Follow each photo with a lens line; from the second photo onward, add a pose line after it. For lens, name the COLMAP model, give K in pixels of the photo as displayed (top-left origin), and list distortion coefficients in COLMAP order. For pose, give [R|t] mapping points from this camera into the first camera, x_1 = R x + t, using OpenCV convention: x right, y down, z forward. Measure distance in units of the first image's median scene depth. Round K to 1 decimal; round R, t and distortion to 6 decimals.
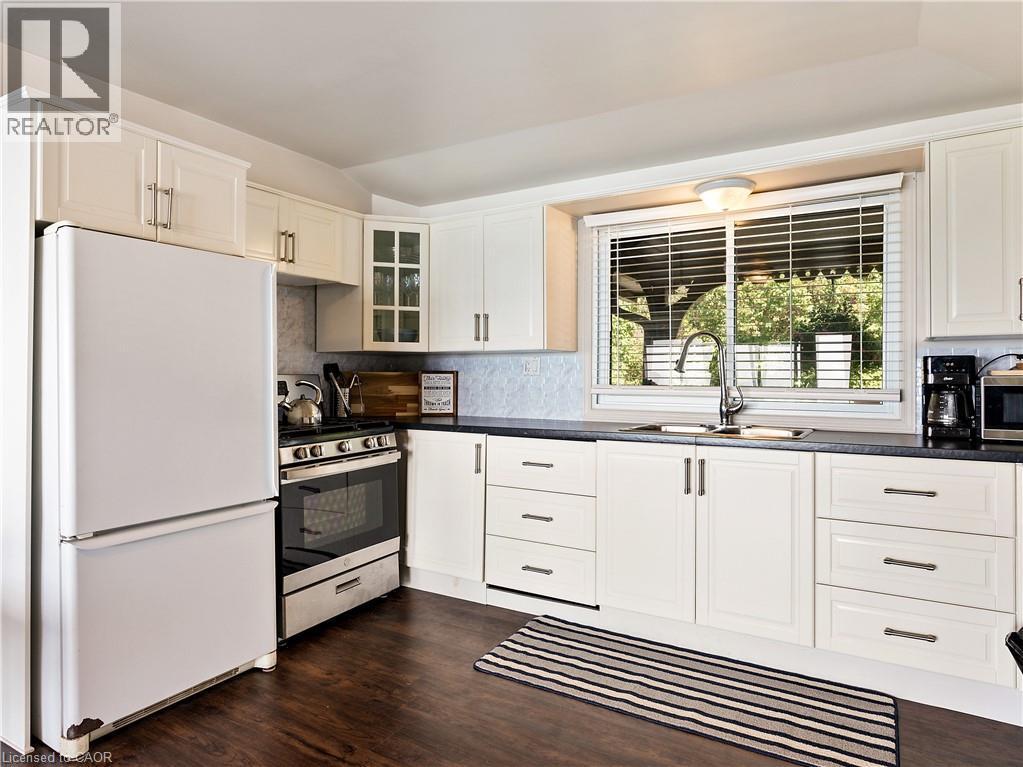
lens RADIAL K [[621.2, 0, 513.0], [0, 621.2, 374.1], [0, 0, 1]] dist [-0.001089, -0.000277]
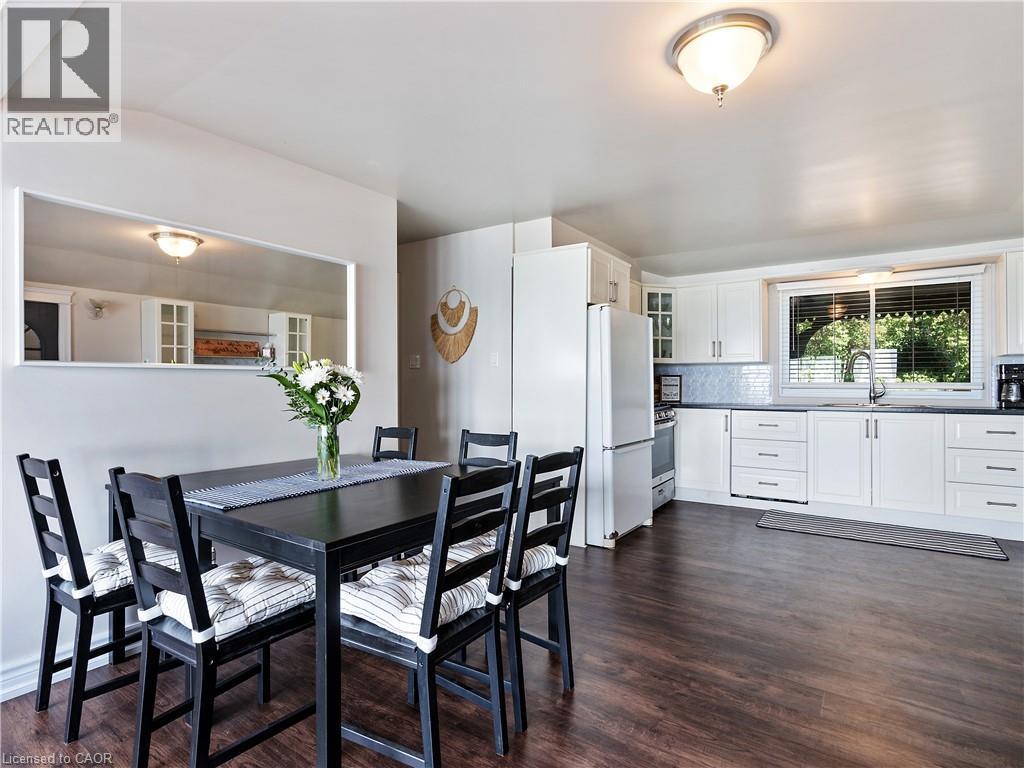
lens RADIAL K [[531.5, 0, 508.3], [0, 531.5, 386.2], [0, 0, 1]] dist [-0.022130, 0.011817]
pose [[0.998256, -0.001036, -0.059024, -0.595121], [0.001269, 0.999992, 0.003913, 0.023328], [0.059020, -0.003981, 0.998249, -0.551973]]
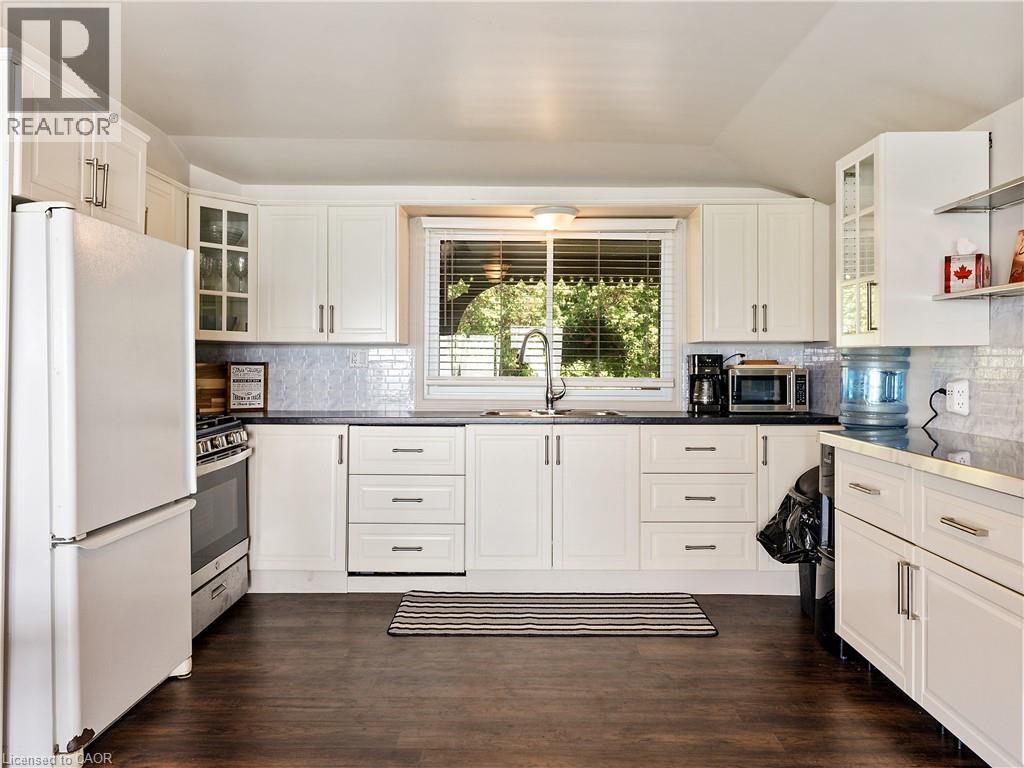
lens RADIAL K [[755.6, 0, 518.8], [0, 755.6, 364.8], [0, 0, 1]] dist [0.002953, 0.000578]
pose [[0.857292, 0.004085, 0.514815, -0.447229], [-0.003792, 0.999991, -0.001621, -0.001275], [-0.514817, -0.000562, 0.857300, -0.207745]]
